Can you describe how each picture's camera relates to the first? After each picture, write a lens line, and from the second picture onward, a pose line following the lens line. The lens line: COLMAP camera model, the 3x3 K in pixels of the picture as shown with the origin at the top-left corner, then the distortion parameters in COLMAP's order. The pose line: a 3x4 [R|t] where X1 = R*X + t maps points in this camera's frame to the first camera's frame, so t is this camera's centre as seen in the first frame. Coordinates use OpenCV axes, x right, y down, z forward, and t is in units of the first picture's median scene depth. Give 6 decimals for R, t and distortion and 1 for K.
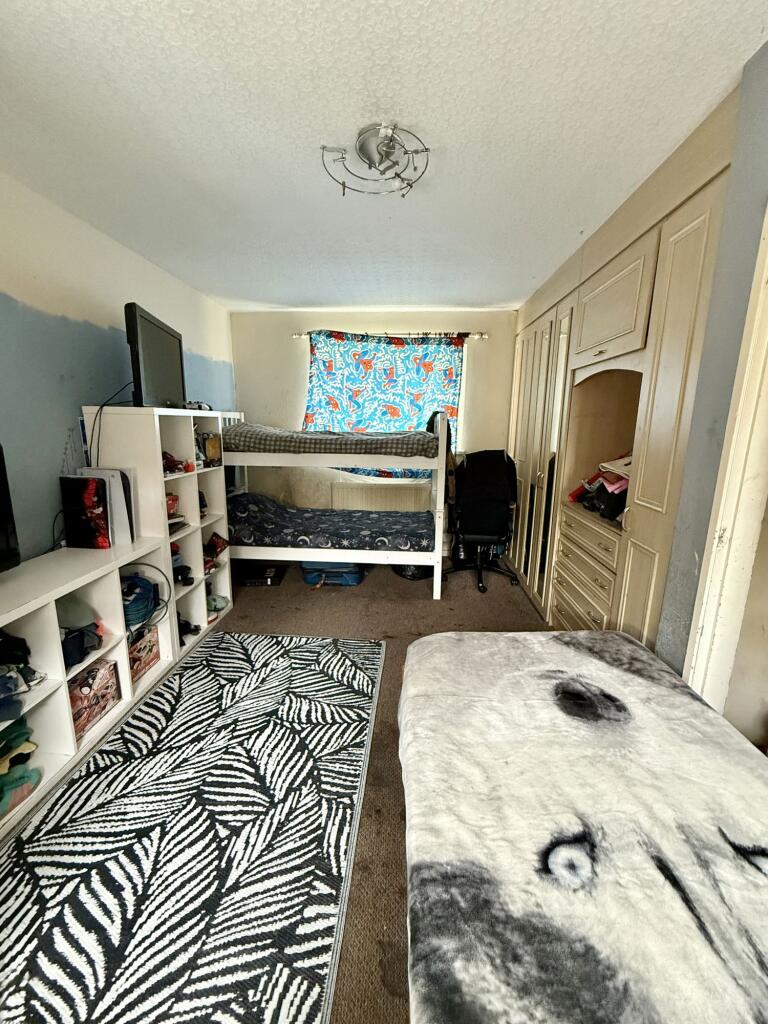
lens RADIAL K [[419.0, 0, 383.1], [0, 419.0, 509.9], [0, 0, 1]] dist [-0.000197, 0.000538]
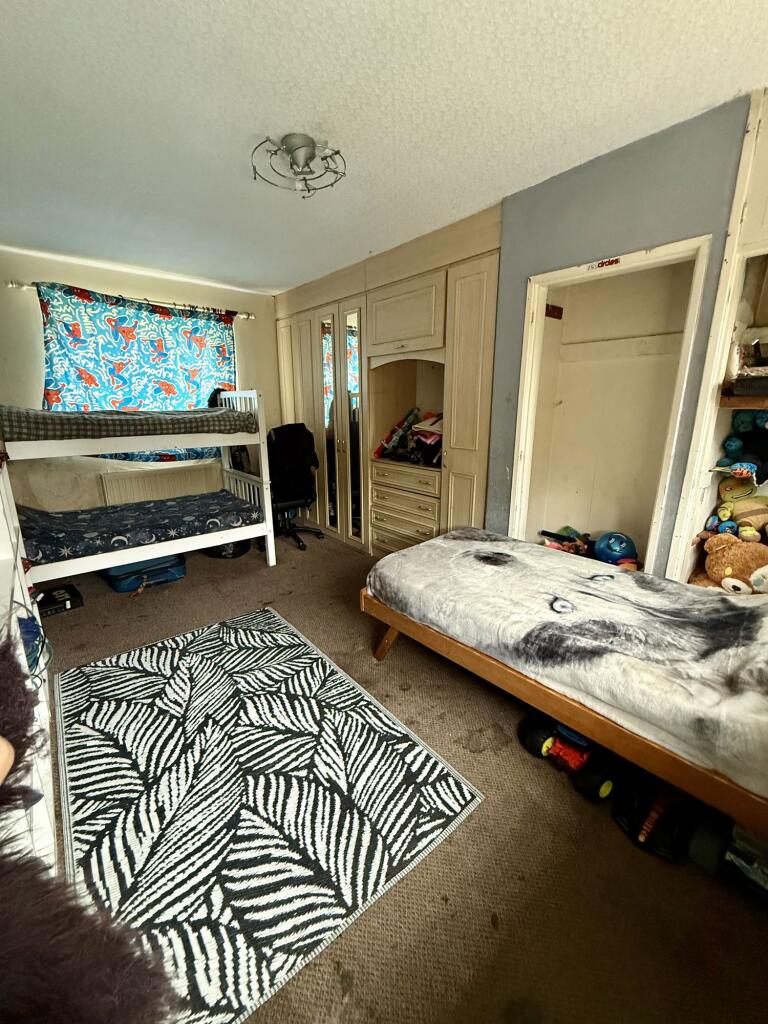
lens RADIAL K [[419.0, 0, 383.1], [0, 419.0, 509.9], [0, 0, 1]] dist [-0.000197, 0.000538]
pose [[0.721464, -0.184480, 0.667425, -0.659949], [0.154157, 0.982460, 0.104920, 0.007753], [-0.675074, 0.027192, 0.737249, 0.022978]]
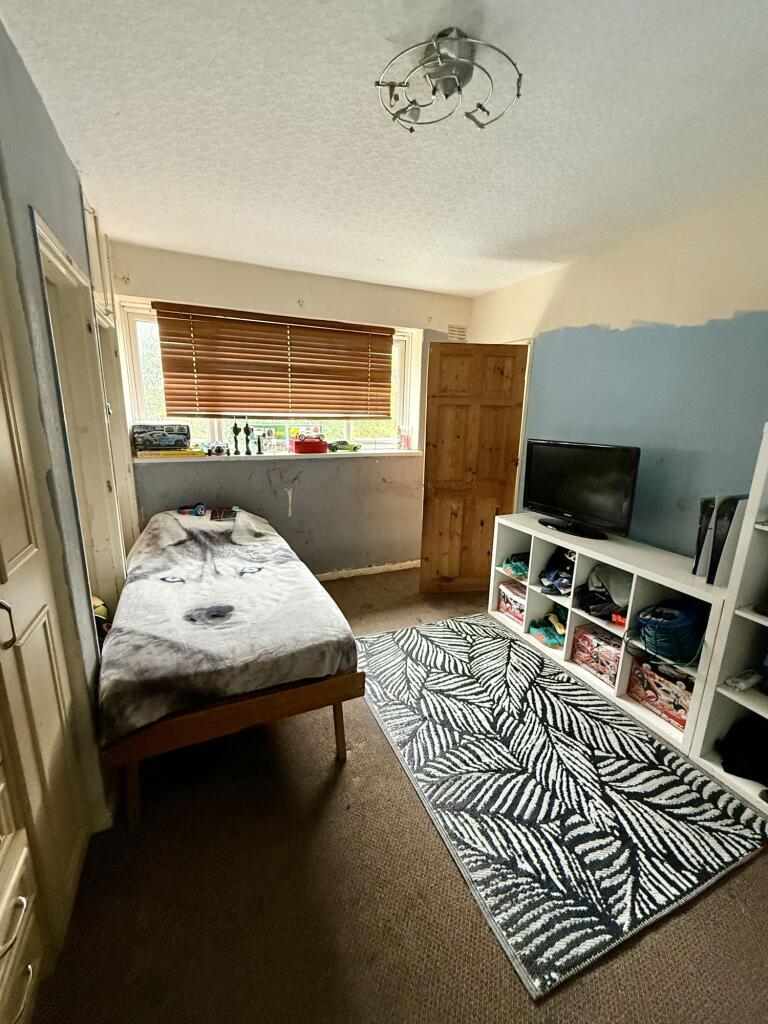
lens RADIAL K [[419.0, 0, 383.1], [0, 419.0, 509.9], [0, 0, 1]] dist [-0.000197, 0.000538]
pose [[-0.885650, 0.076200, -0.458058, 0.410559], [-0.130704, 0.905652, 0.403375, -0.364003], [0.445578, 0.417119, -0.792131, 1.557819]]
